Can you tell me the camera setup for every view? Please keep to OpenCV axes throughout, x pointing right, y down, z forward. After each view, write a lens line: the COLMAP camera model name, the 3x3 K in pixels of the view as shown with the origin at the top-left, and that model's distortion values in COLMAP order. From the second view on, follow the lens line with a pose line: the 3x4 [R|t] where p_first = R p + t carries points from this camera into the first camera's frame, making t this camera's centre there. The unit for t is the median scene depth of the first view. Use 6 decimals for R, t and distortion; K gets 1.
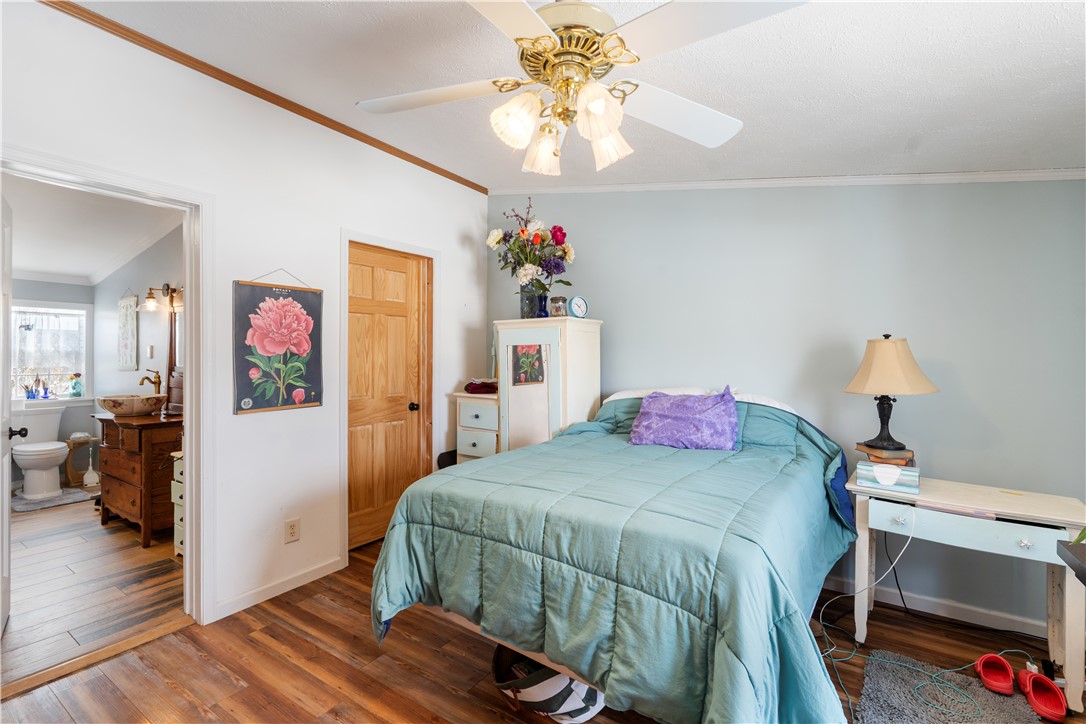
lens RADIAL K [[483.6, 0, 545.8], [0, 483.6, 358.8], [0, 0, 1]] dist [-0.001380, -0.000120]
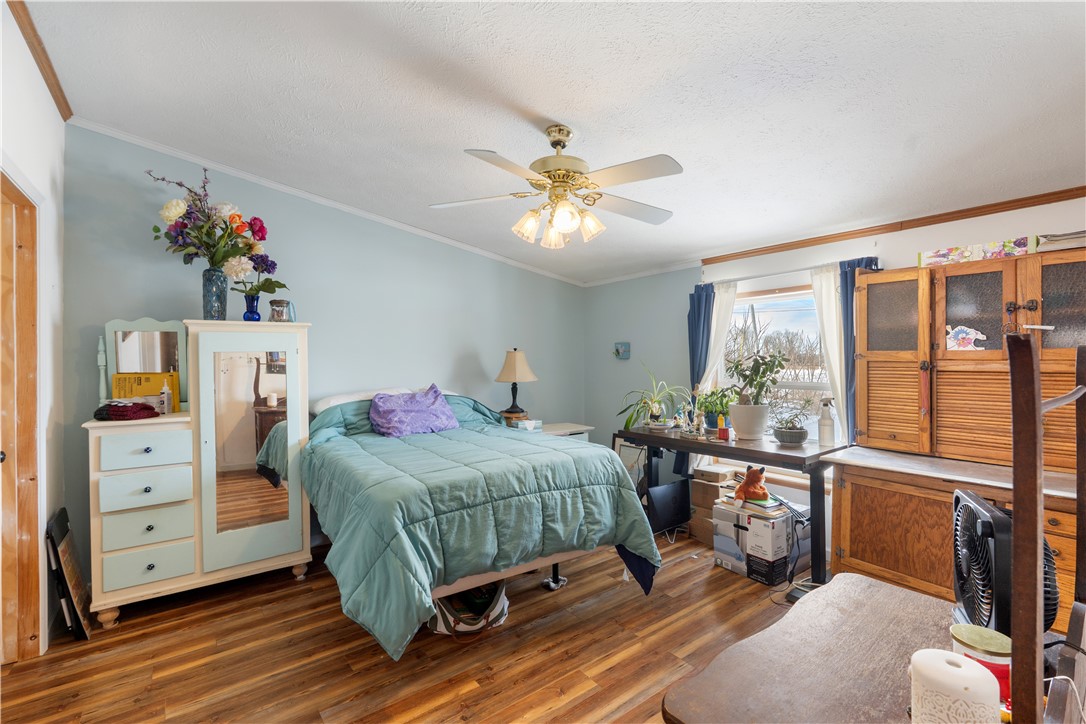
lens RADIAL K [[475.4, 0, 548.9], [0, 475.4, 363.8], [0, 0, 1]] dist [-0.000928, -0.000149]
pose [[0.336868, -0.016033, 0.941416, -1.161703], [0.017077, 0.999795, 0.010916, -0.013112], [-0.941397, 0.012399, 0.337072, 0.379483]]
